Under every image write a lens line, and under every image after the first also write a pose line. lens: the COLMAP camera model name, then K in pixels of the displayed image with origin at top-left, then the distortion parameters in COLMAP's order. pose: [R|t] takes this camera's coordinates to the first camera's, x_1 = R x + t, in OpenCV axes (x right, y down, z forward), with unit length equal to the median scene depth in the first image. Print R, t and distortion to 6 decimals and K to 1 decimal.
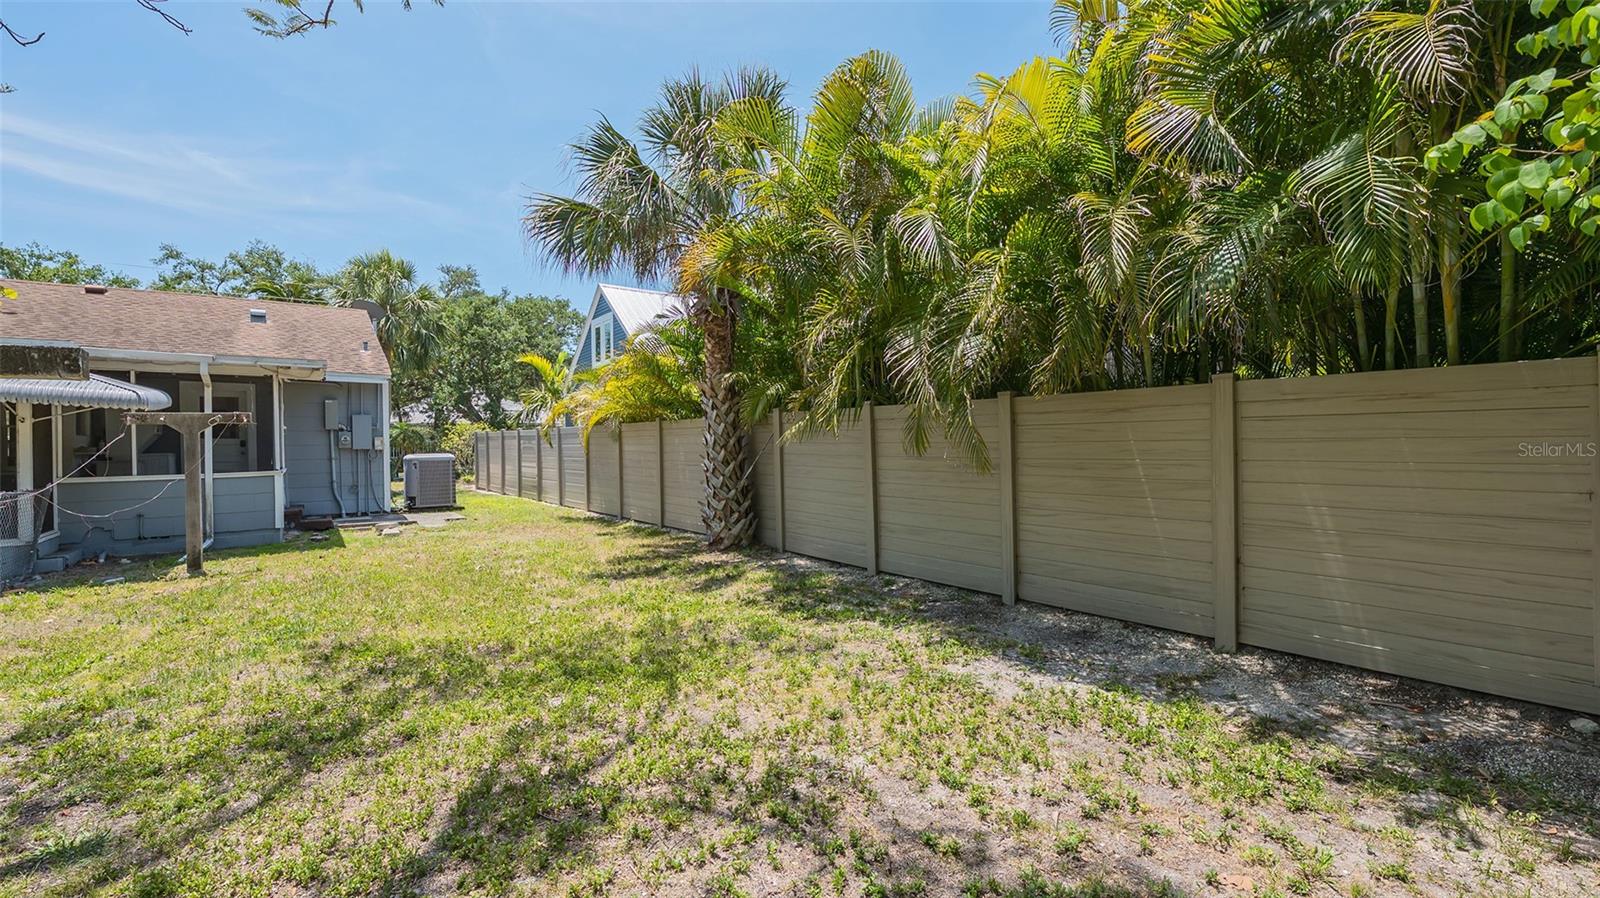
lens RADIAL K [[697.3, 0, 800.0], [0, 697.3, 449.0], [0, 0, 1]] dist [0.000405, 0.000012]
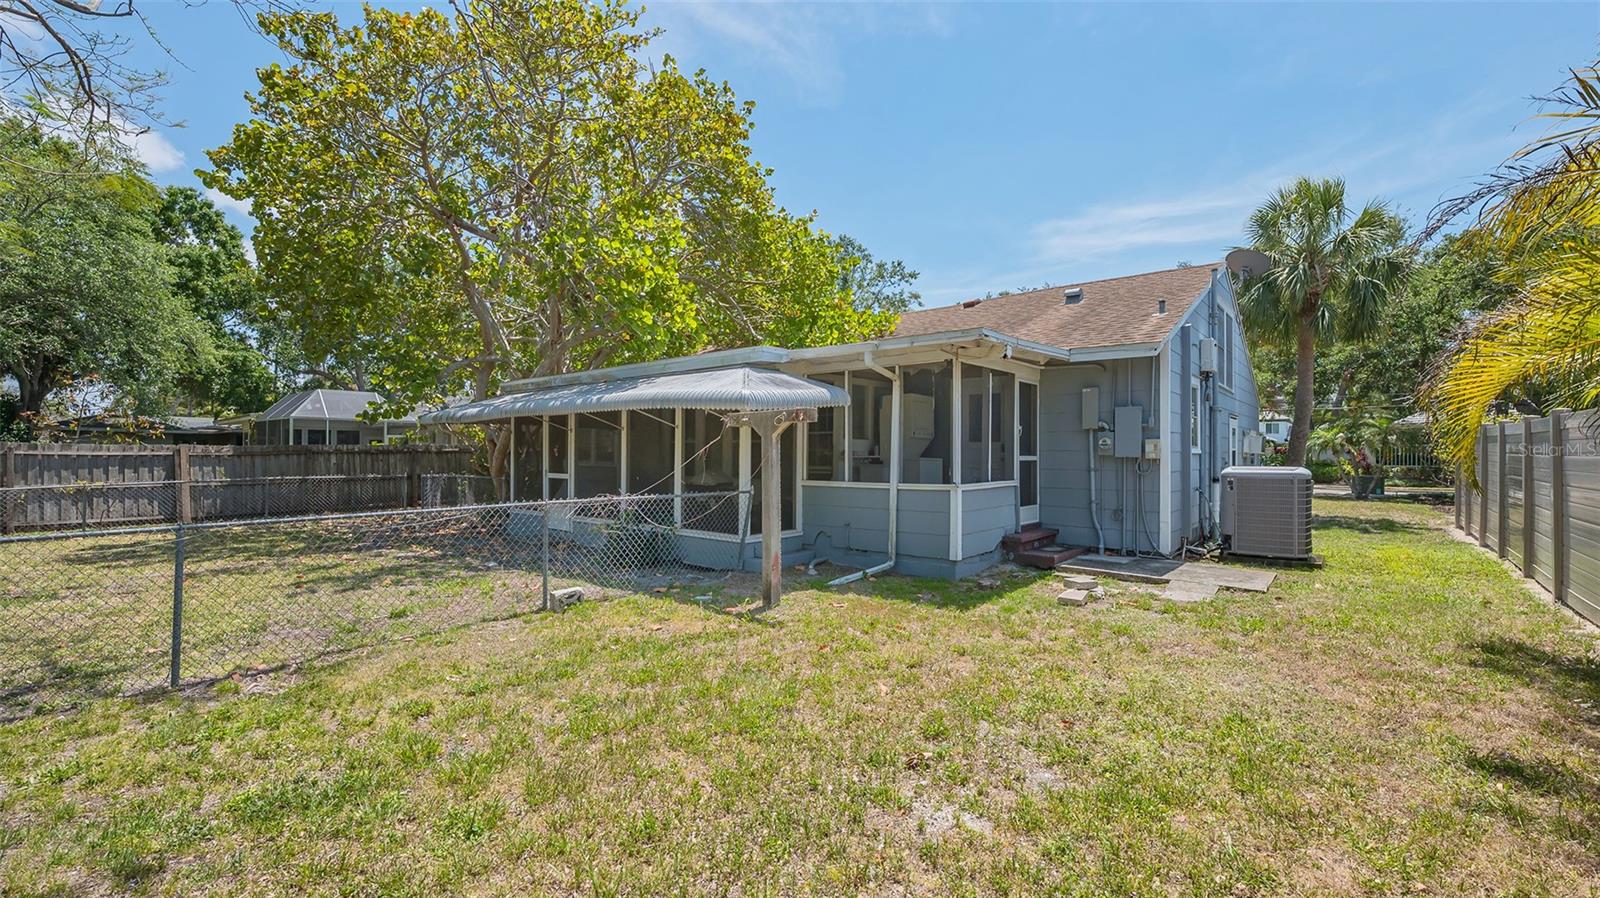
lens RADIAL K [[697.3, 0, 800.0], [0, 697.3, 449.0], [0, 0, 1]] dist [0.000405, 0.000012]
pose [[0.221422, 0.002160, -0.975176, -0.039265], [-0.016241, 0.999867, -0.001473, -0.001507], [0.975043, 0.016164, 0.221427, 0.542083]]
